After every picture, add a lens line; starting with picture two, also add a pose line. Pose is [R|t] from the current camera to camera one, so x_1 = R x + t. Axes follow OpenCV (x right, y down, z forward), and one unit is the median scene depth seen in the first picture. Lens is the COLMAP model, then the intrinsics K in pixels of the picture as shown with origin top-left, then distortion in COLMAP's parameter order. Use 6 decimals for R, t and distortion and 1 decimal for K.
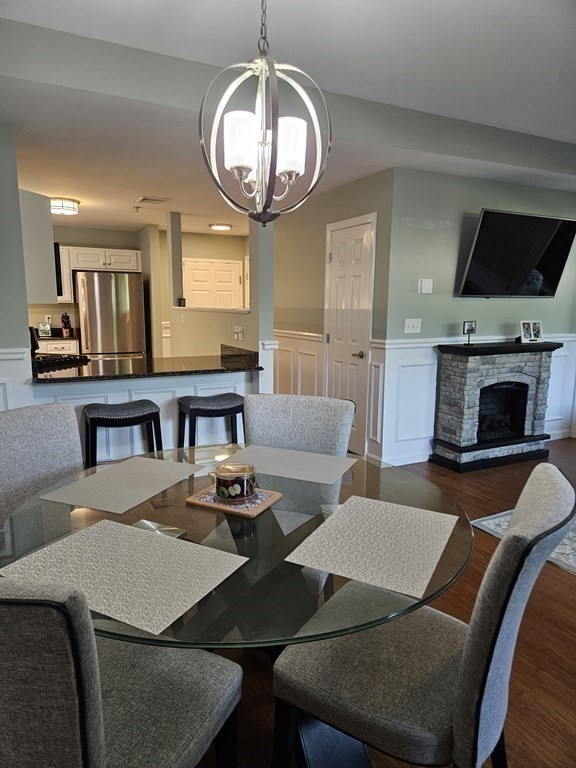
lens RADIAL K [[518.7, 0, 287.4], [0, 518.7, 395.7], [0, 0, 1]] dist [0.048372, -0.003030]
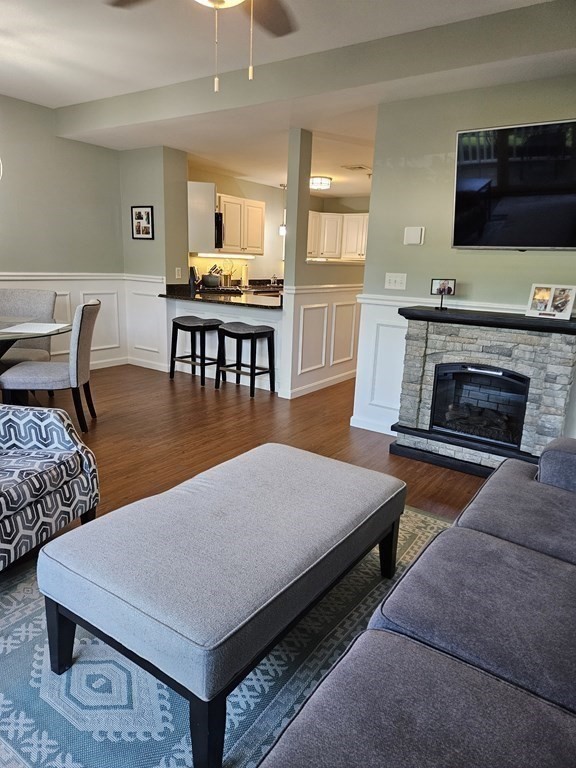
lens RADIAL K [[502.7, 0, 309.9], [0, 502.7, 384.7], [0, 0, 1]] dist [0.063718, 0.000343]
pose [[0.487388, 0.222493, -0.844363, 0.925154], [-0.183118, 0.971533, 0.150303, -0.063140], [0.853768, 0.081362, 0.514256, 0.431607]]
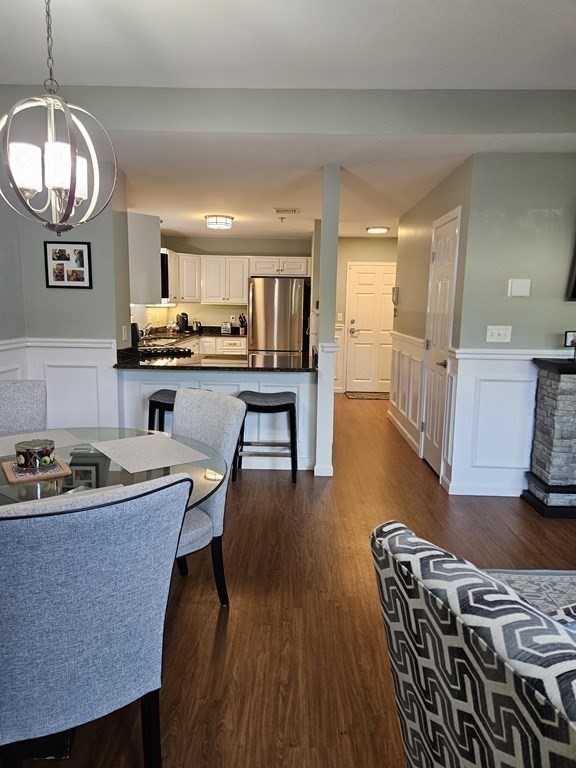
lens RADIAL K [[522.3, 0, 288.0], [0, 522.3, 384.0], [0, 0, 1]] dist [0.053625, -0.000991]
pose [[0.877775, 0.081938, -0.472014, 0.345210], [-0.095744, 0.995392, -0.005256, -0.014502], [0.469409, 0.049806, 0.881575, 0.077658]]
